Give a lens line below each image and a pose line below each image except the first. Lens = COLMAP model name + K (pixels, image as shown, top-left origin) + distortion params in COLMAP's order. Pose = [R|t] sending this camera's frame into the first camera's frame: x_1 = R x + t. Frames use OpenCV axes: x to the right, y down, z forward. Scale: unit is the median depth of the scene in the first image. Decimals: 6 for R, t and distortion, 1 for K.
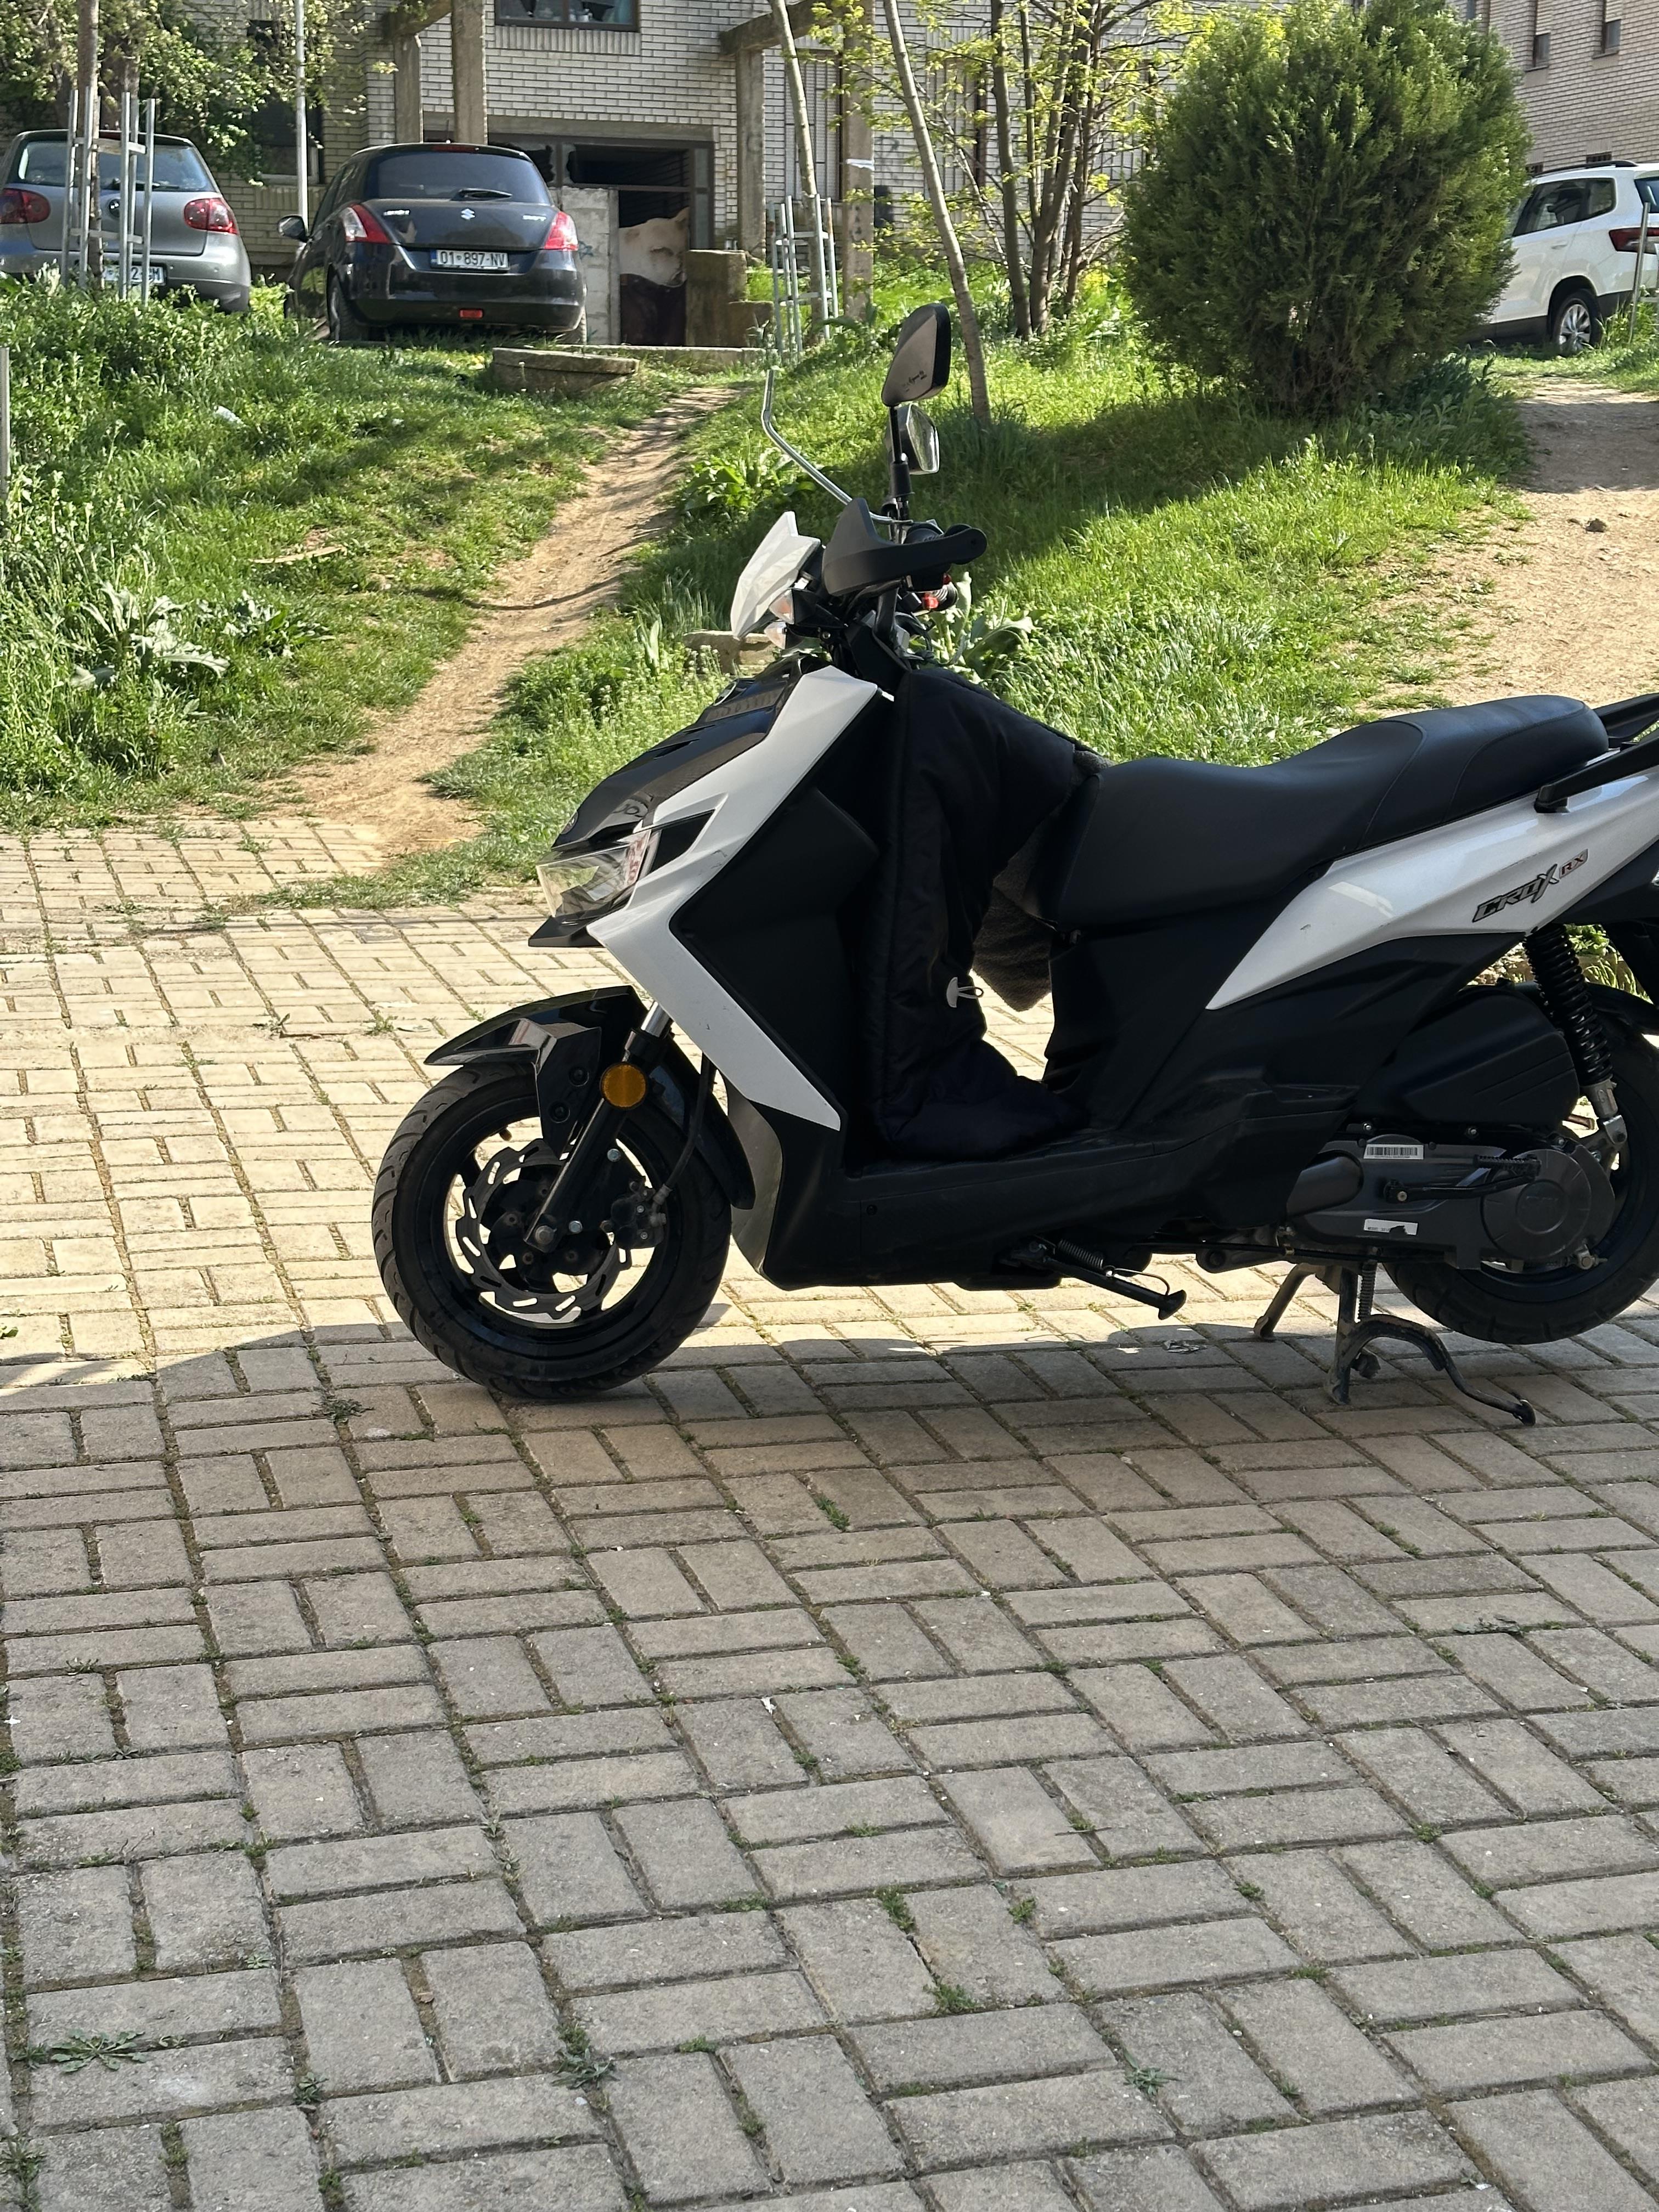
lens RADIAL K [[3055.7, 0, 856.8], [0, 3055.7, 1090.4], [0, 0, 1]] dist [0.152737, -0.020031]
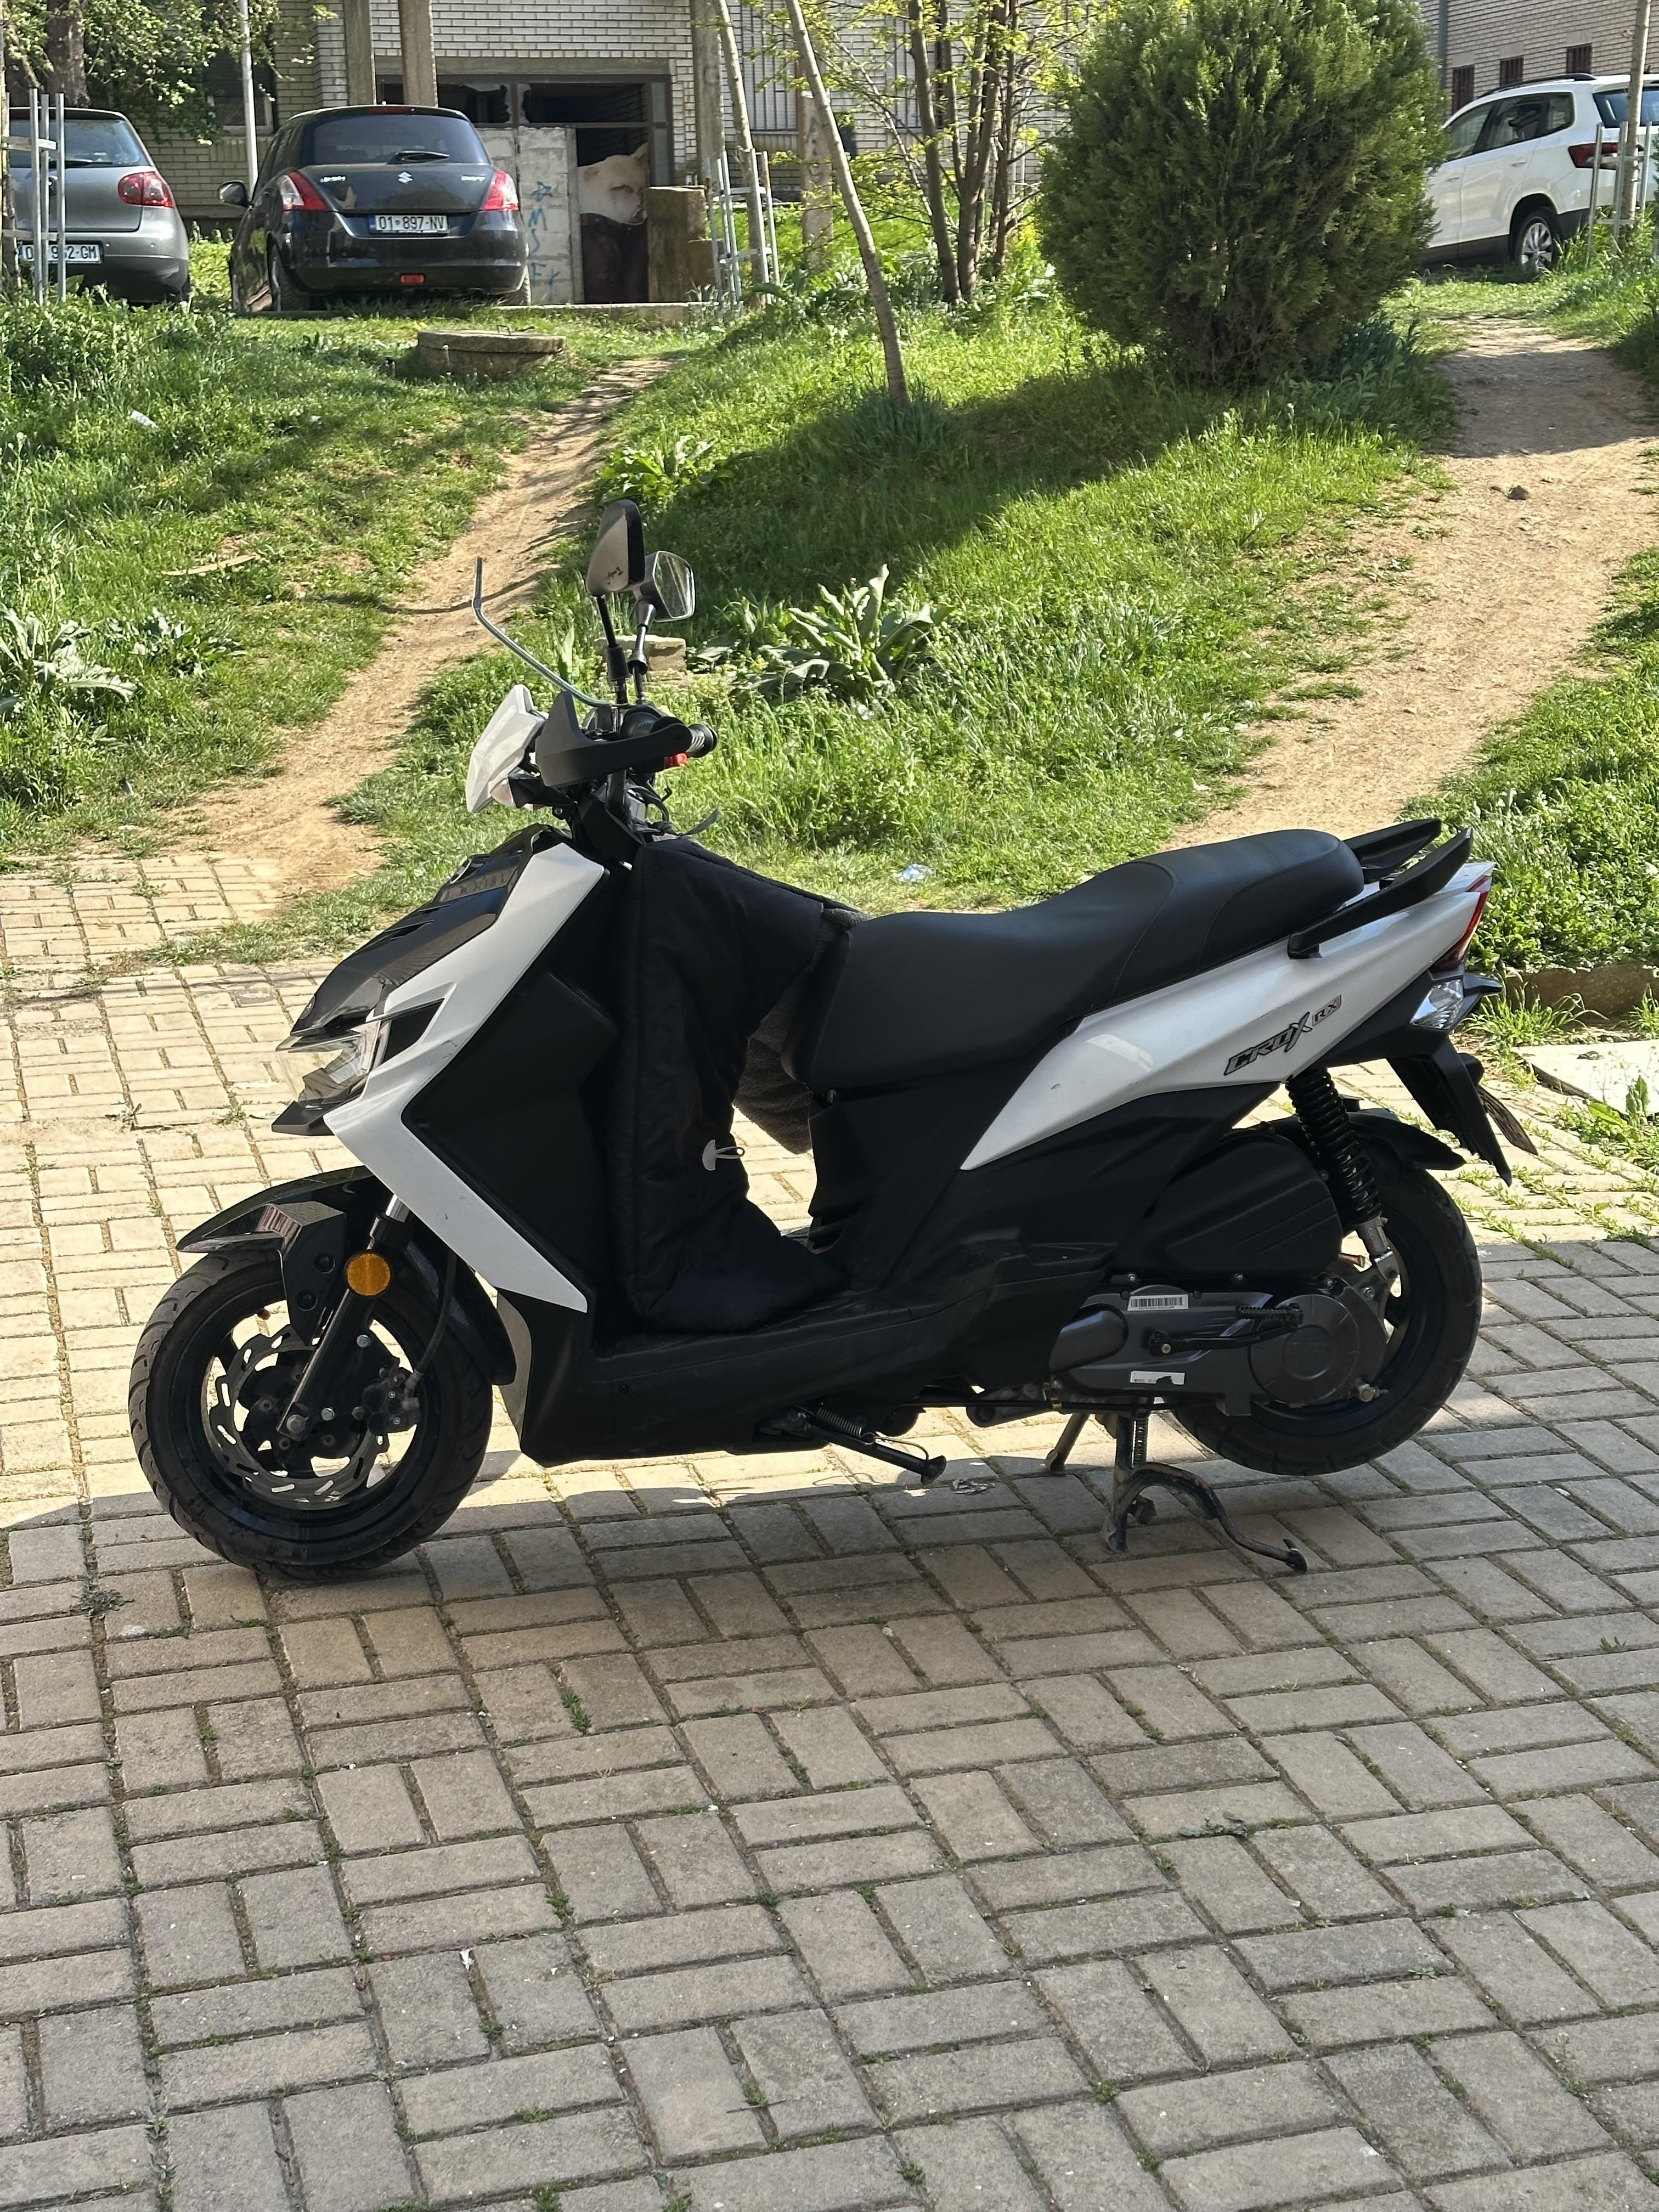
lens RADIAL K [[3055.6, 0, 829.5], [0, 3055.6, 1106.0], [0, 0, 1]] dist [0.170076, -0.163089]
pose [[0.999338, -0.031957, -0.017389, 0.088133], [0.032535, 0.998892, 0.034015, -0.081009], [0.016283, -0.034558, 0.999270, 0.009490]]
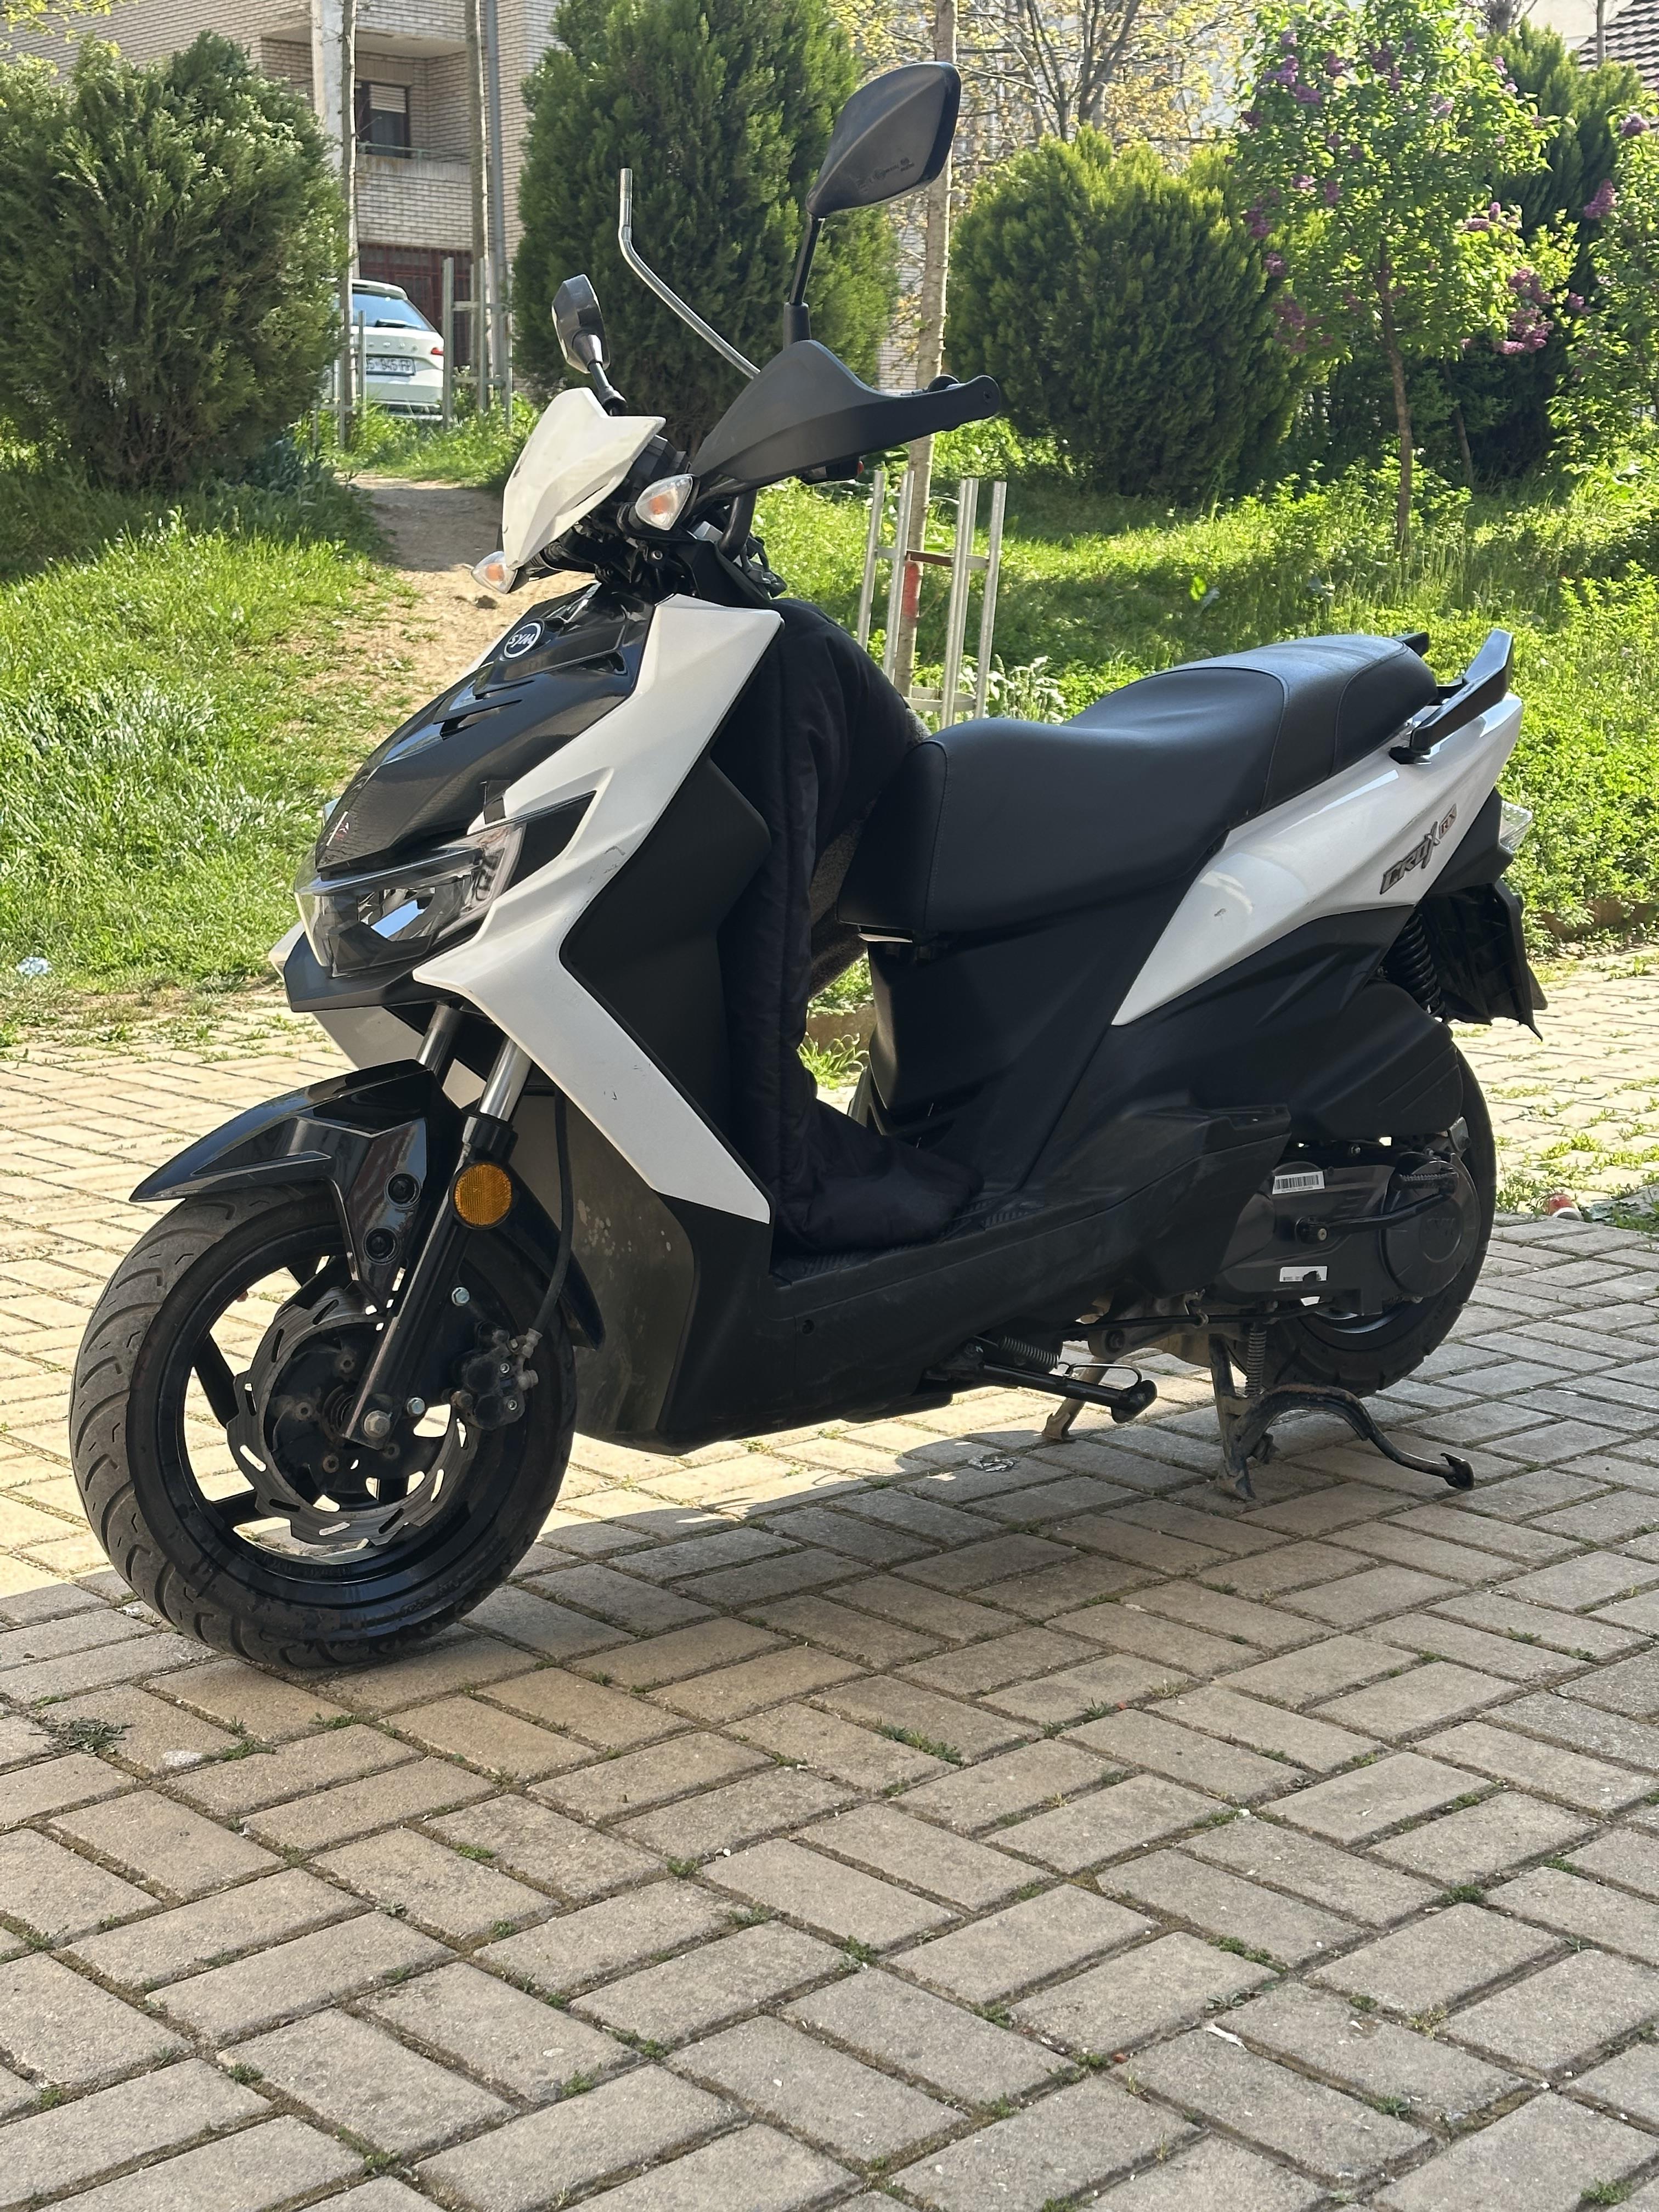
lens RADIAL K [[3055.6, 0, 829.5], [0, 3055.6, 1106.0], [0, 0, 1]] dist [0.170076, -0.163089]
pose [[0.891424, -0.094193, 0.443272, -0.299927], [0.112709, 0.993507, -0.015544, -0.001671], [-0.438930, 0.063817, 0.896252, 0.318448]]
